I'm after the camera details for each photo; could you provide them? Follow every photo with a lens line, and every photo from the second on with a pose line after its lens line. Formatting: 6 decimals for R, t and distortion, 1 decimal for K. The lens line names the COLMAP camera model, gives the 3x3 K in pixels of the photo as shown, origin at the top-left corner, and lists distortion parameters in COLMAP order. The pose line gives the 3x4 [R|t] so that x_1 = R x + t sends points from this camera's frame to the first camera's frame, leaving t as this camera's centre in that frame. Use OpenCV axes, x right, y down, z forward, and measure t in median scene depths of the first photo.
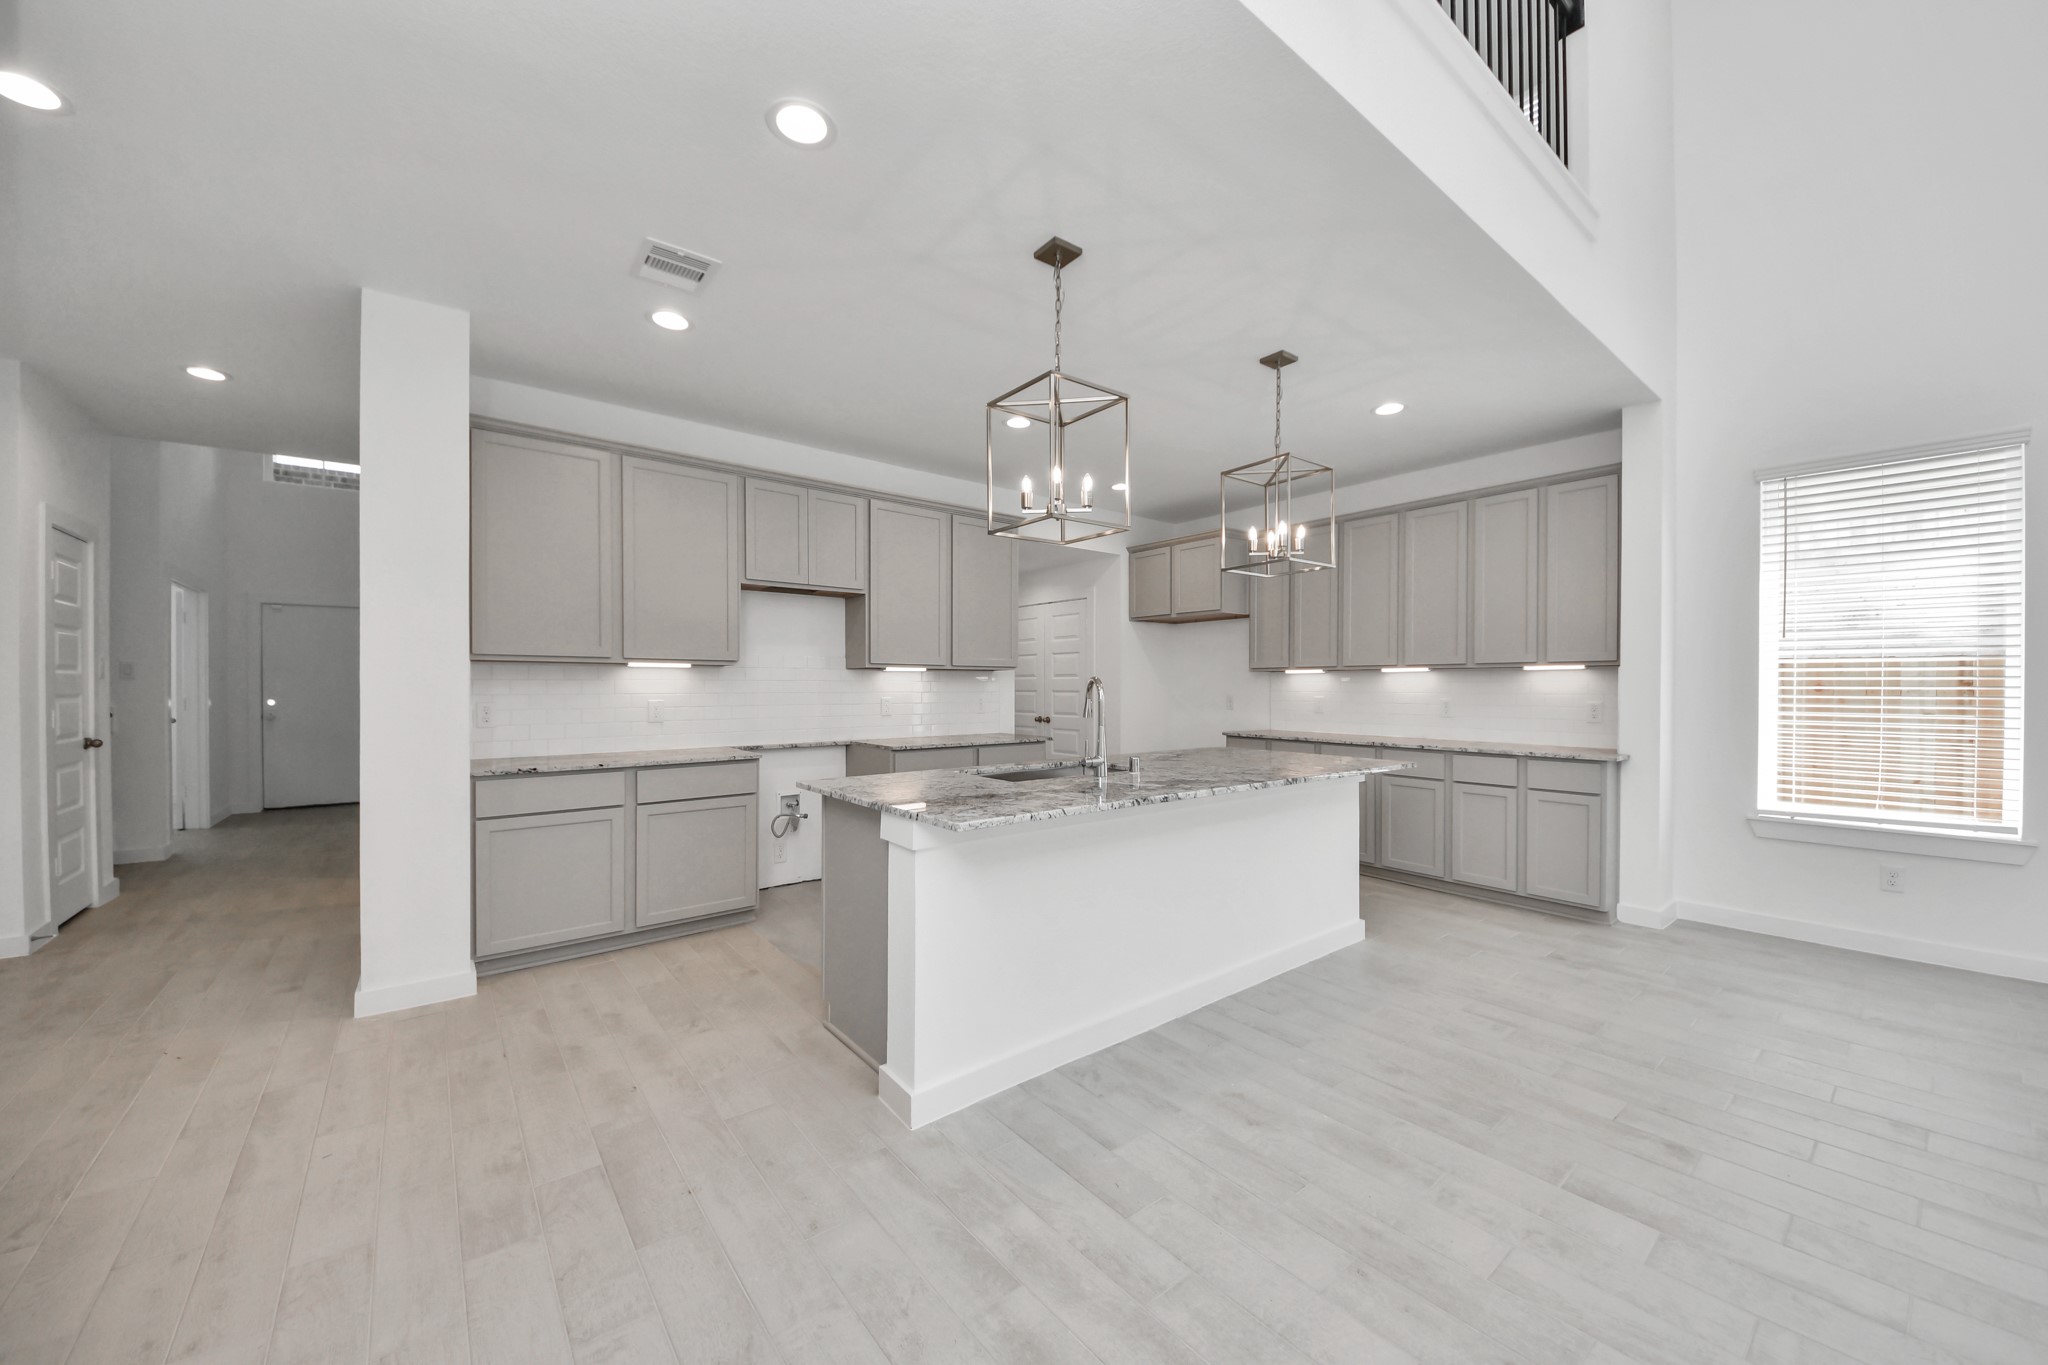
lens RADIAL K [[745.4, 0, 1024.0], [0, 745.4, 682.5], [0, 0, 1]] dist [-0.019593, -0.000435]
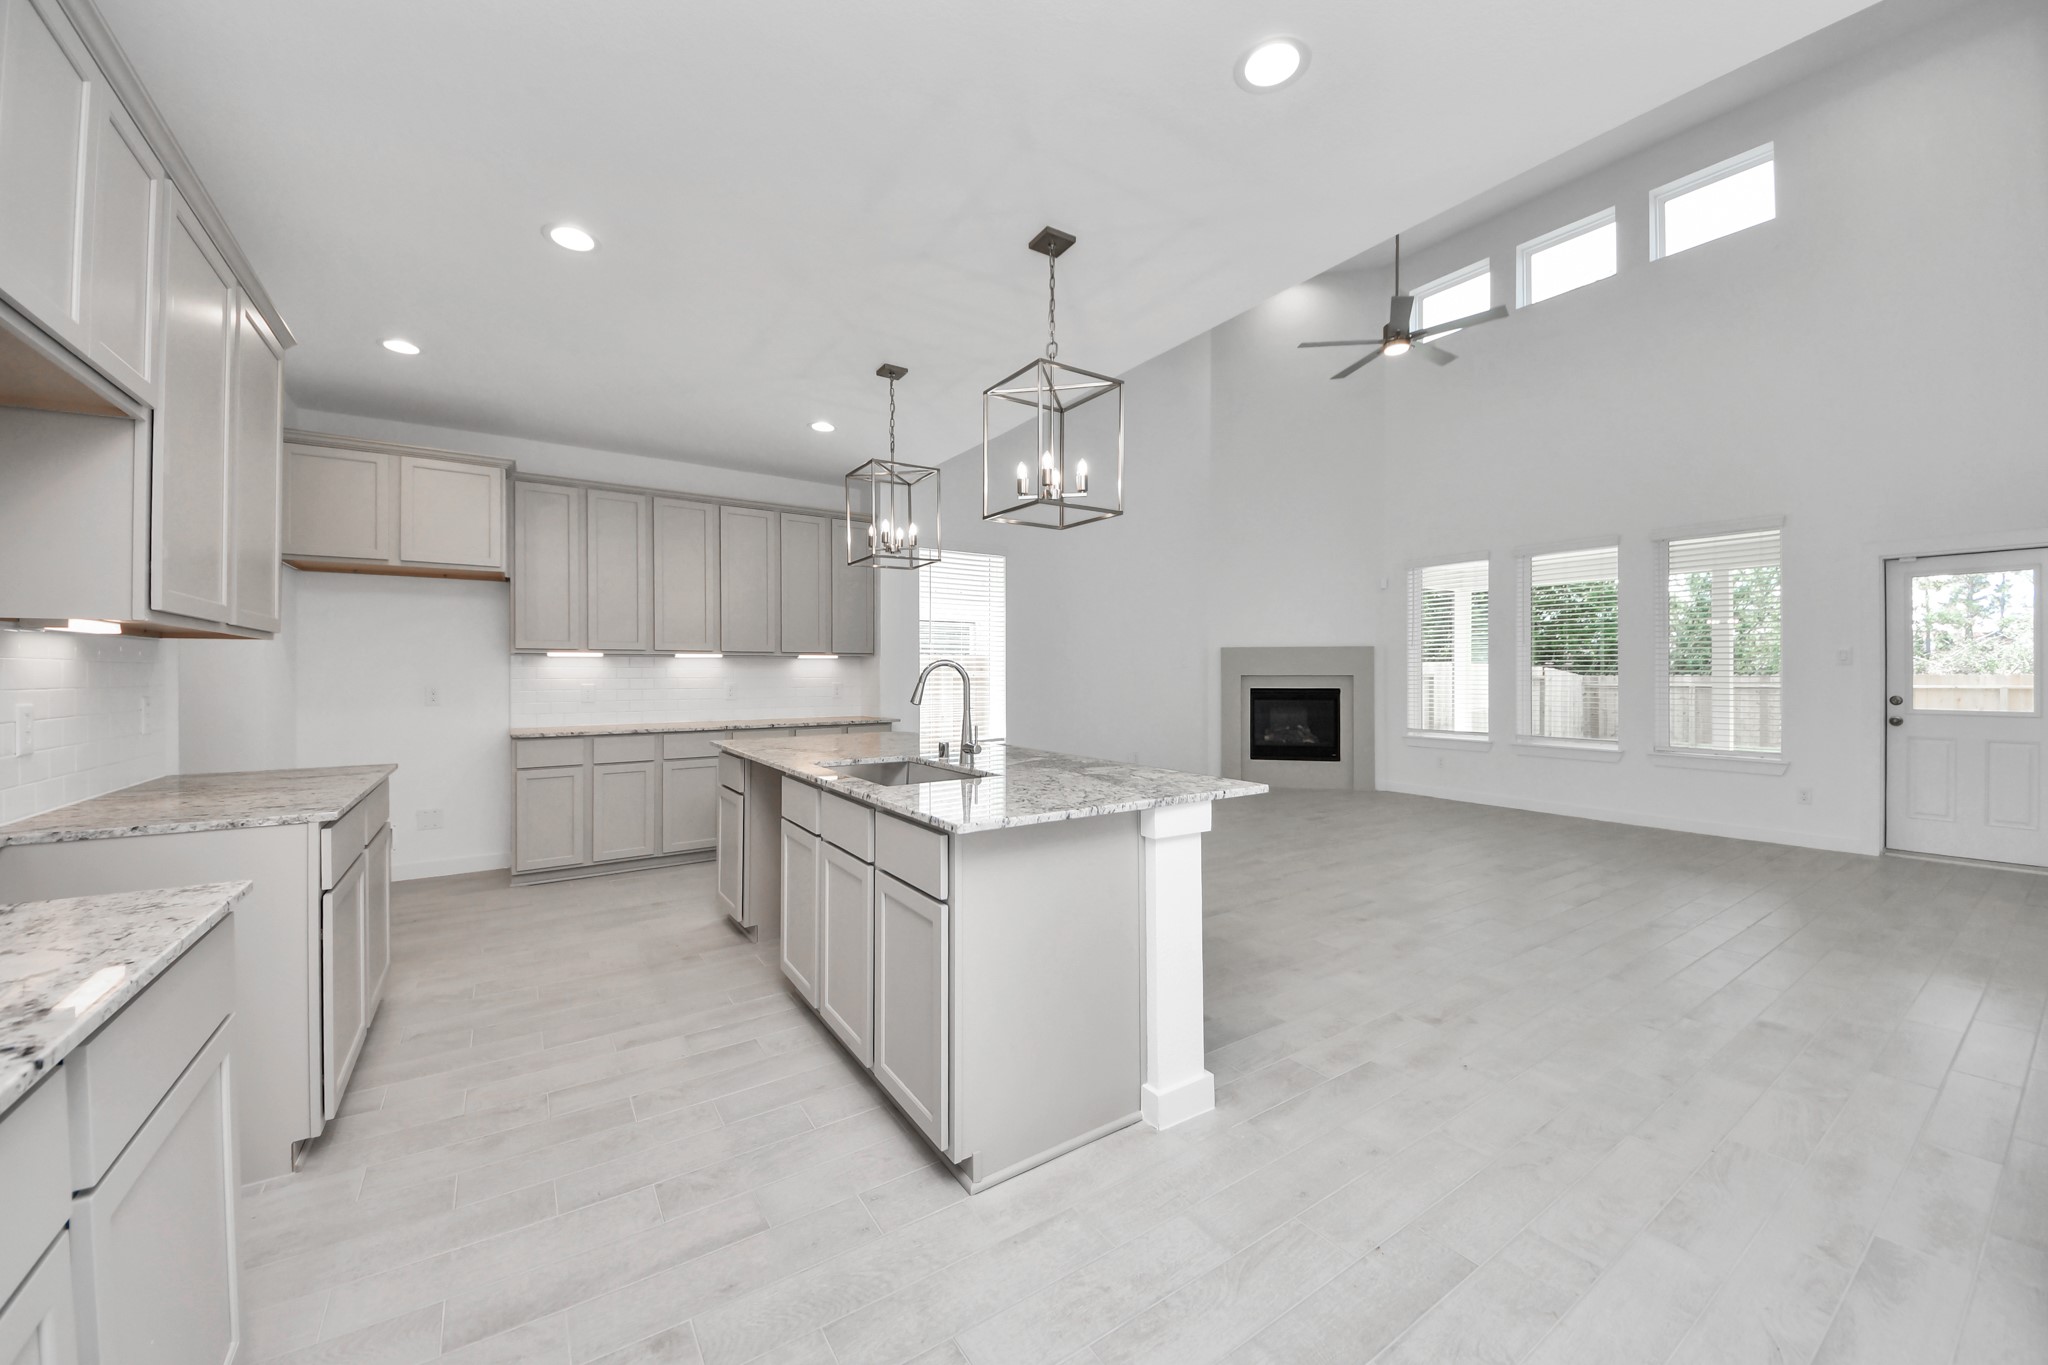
lens RADIAL K [[756.5, 0, 1003.4], [0, 756.5, 674.3], [0, 0, 1]] dist [0.017393, -0.014605]
pose [[0.103394, -0.007121, 0.994615, -0.674700], [0.000501, 0.999975, 0.007108, 0.002210], [-0.994640, -0.000237, 0.103395, 0.652304]]
